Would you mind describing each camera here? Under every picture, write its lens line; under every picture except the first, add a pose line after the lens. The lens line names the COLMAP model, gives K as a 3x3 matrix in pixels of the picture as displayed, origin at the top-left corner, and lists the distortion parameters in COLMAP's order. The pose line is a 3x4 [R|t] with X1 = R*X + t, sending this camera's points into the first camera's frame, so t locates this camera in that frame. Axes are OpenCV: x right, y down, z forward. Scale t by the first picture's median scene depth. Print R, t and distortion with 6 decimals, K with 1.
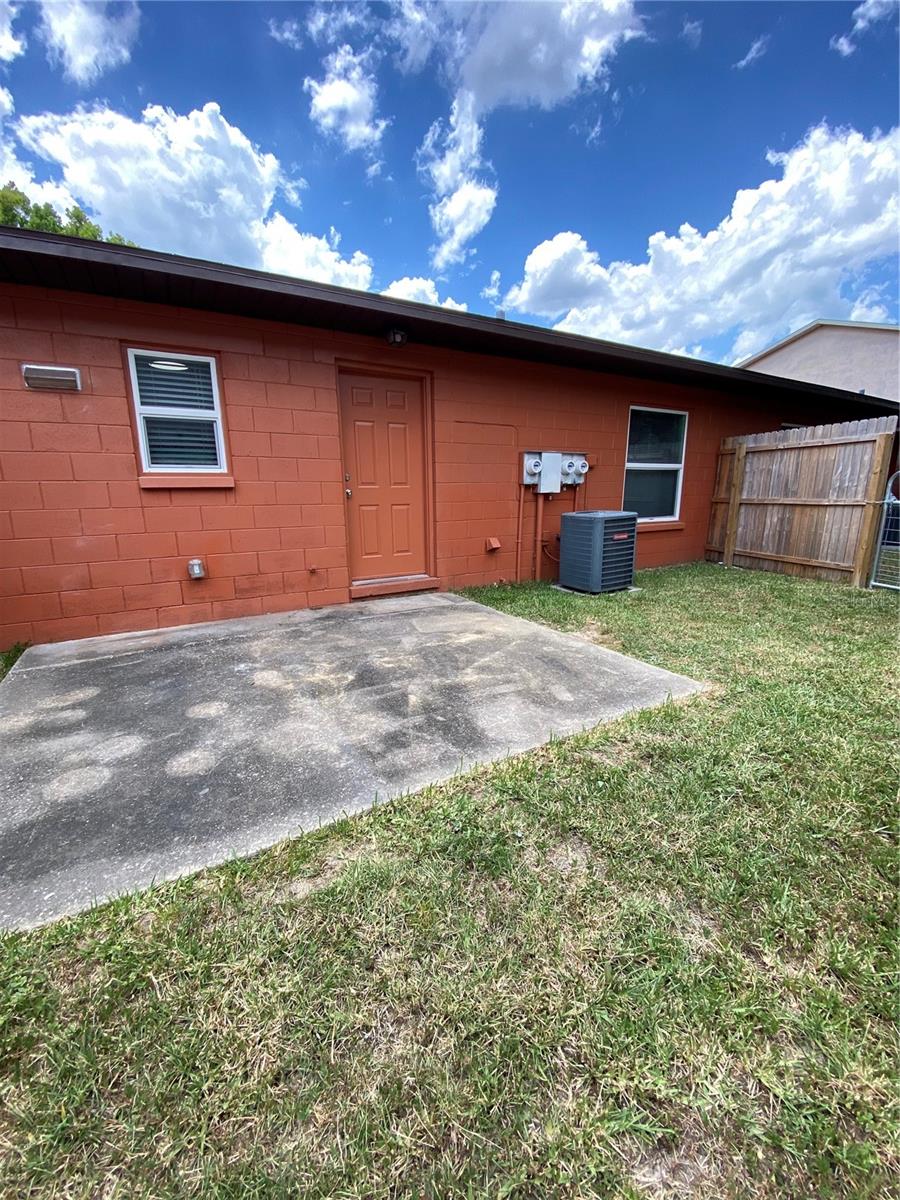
lens RADIAL K [[488.2, 0, 447.6], [0, 488.2, 608.4], [0, 0, 1]] dist [0.012873, -0.015844]
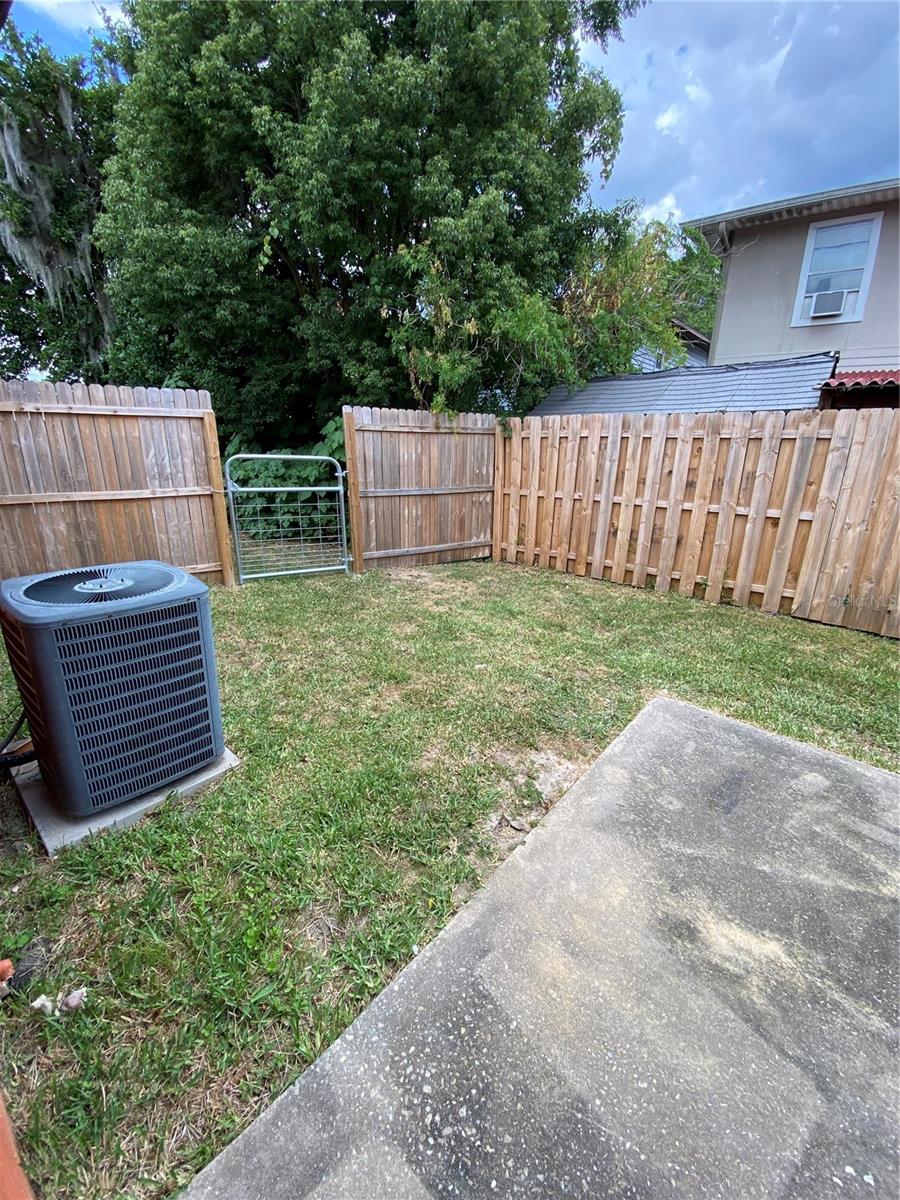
lens RADIAL K [[488.2, 0, 442.1], [0, 488.2, 596.2], [0, 0, 1]] dist [0.012873, -0.015844]
pose [[-0.324991, -0.283638, 0.902181, -0.203083], [0.202628, 0.910927, 0.359379, -0.503970], [-0.923755, 0.299602, -0.238570, 1.607819]]
